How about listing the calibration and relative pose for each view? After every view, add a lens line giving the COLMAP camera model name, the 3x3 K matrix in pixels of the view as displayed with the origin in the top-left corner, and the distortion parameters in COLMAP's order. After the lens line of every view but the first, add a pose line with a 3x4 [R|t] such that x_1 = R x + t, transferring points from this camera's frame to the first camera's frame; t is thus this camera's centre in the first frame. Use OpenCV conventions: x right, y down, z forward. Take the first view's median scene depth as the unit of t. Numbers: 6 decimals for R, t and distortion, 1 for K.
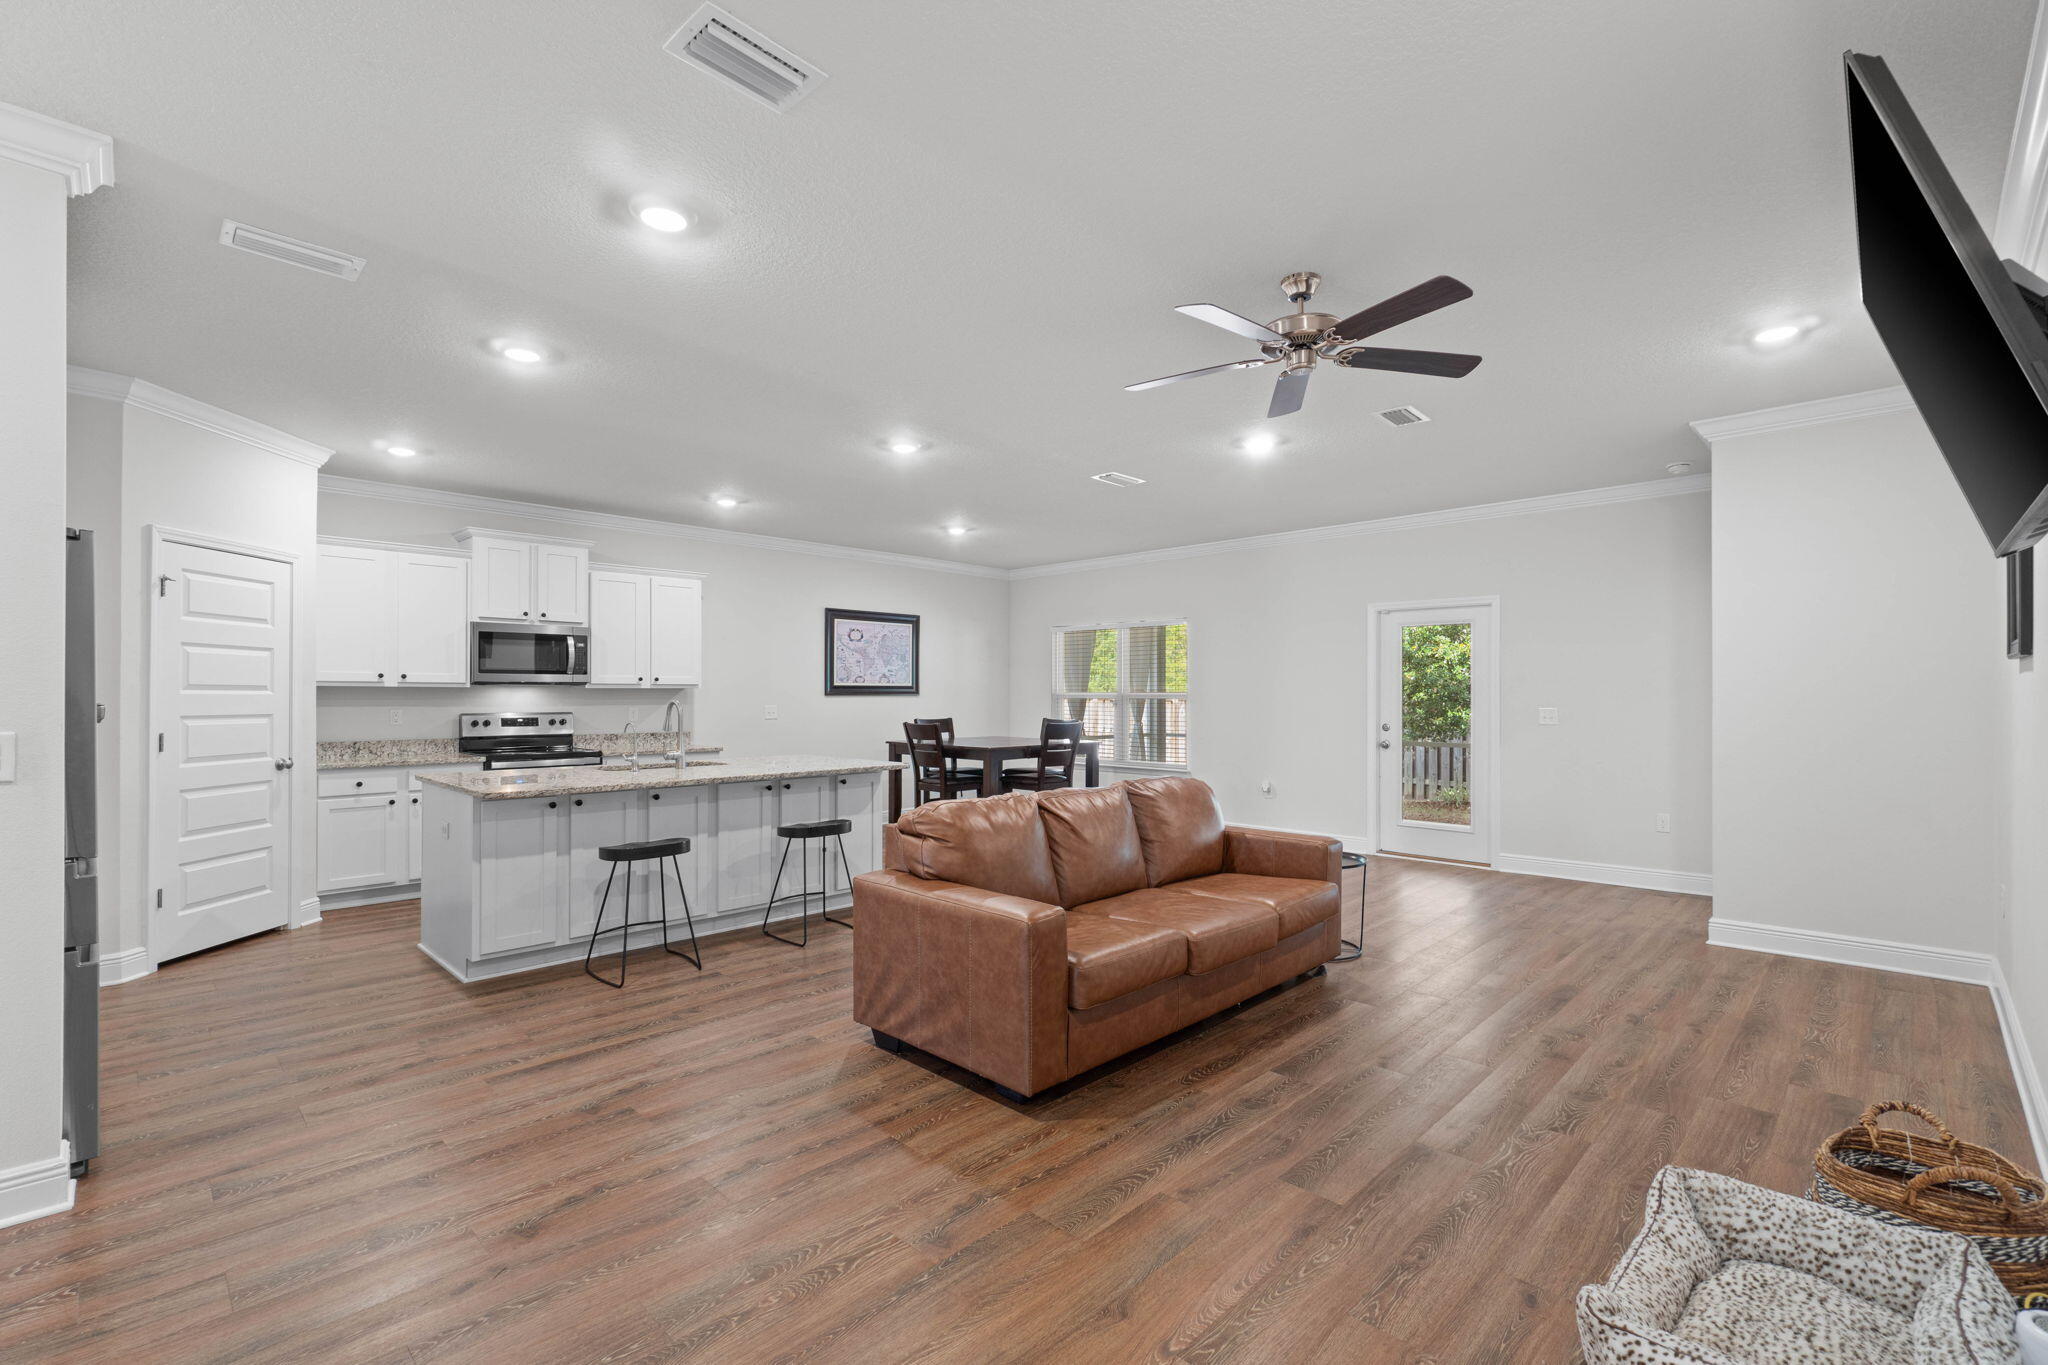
lens RADIAL K [[904.3, 0, 1024.0], [0, 904.3, 682.5], [0, 0, 1]] dist [0.001249, 0.000114]
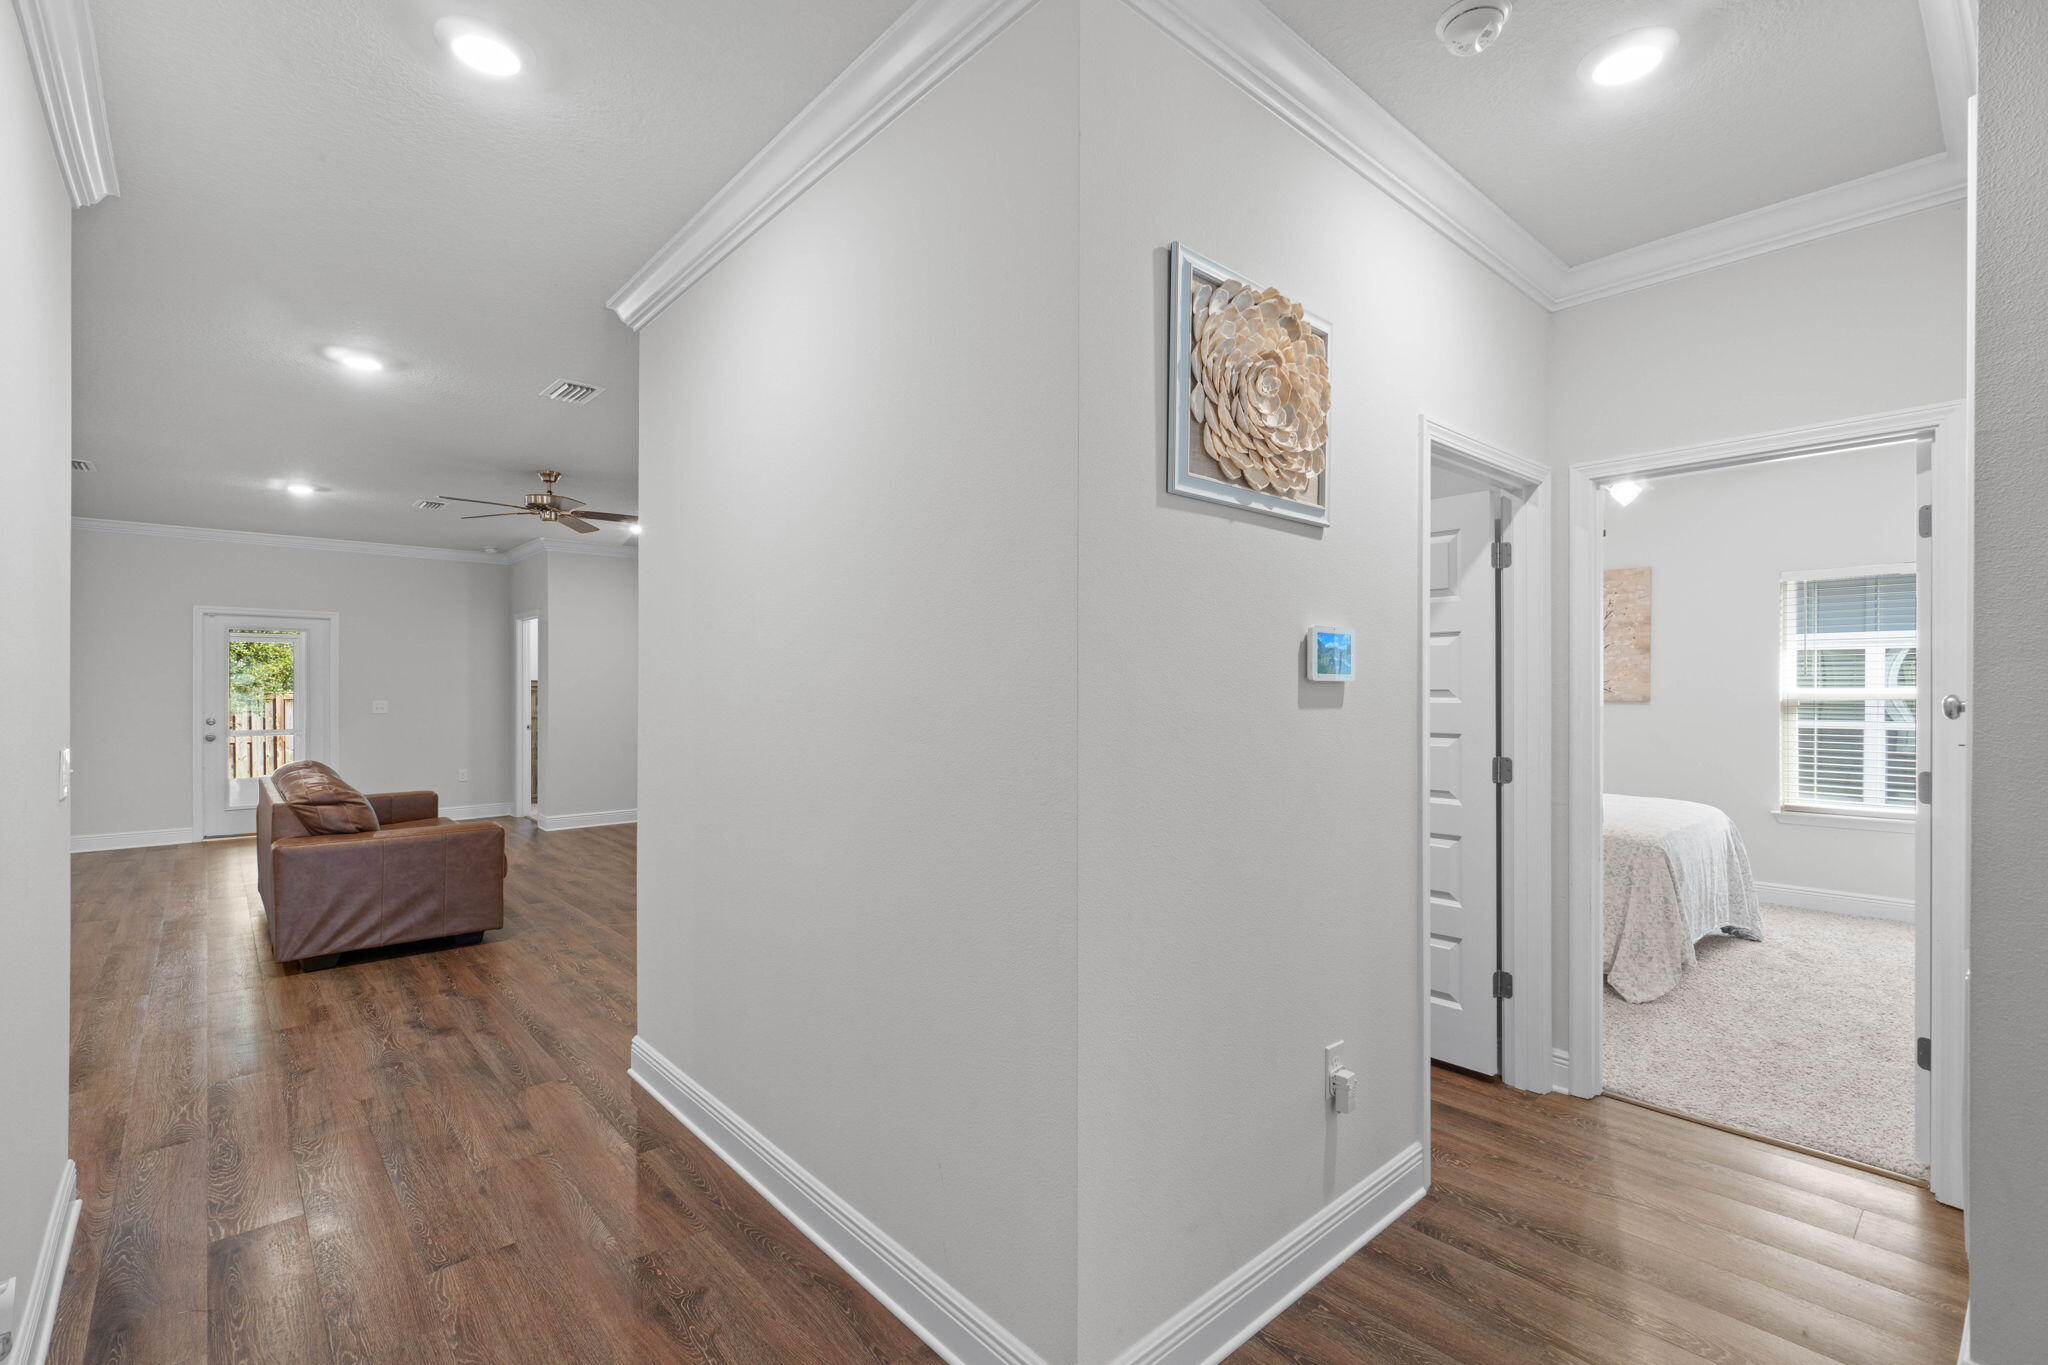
lens RADIAL K [[904.3, 0, 1024.0], [0, 904.3, 682.5], [0, 0, 1]] dist [0.001249, 0.000114]
pose [[0.068264, 0.006669, 0.997645, -1.638041], [-0.015334, 0.999867, -0.005635, -0.017052], [-0.997549, -0.014913, 0.068357, -0.105483]]
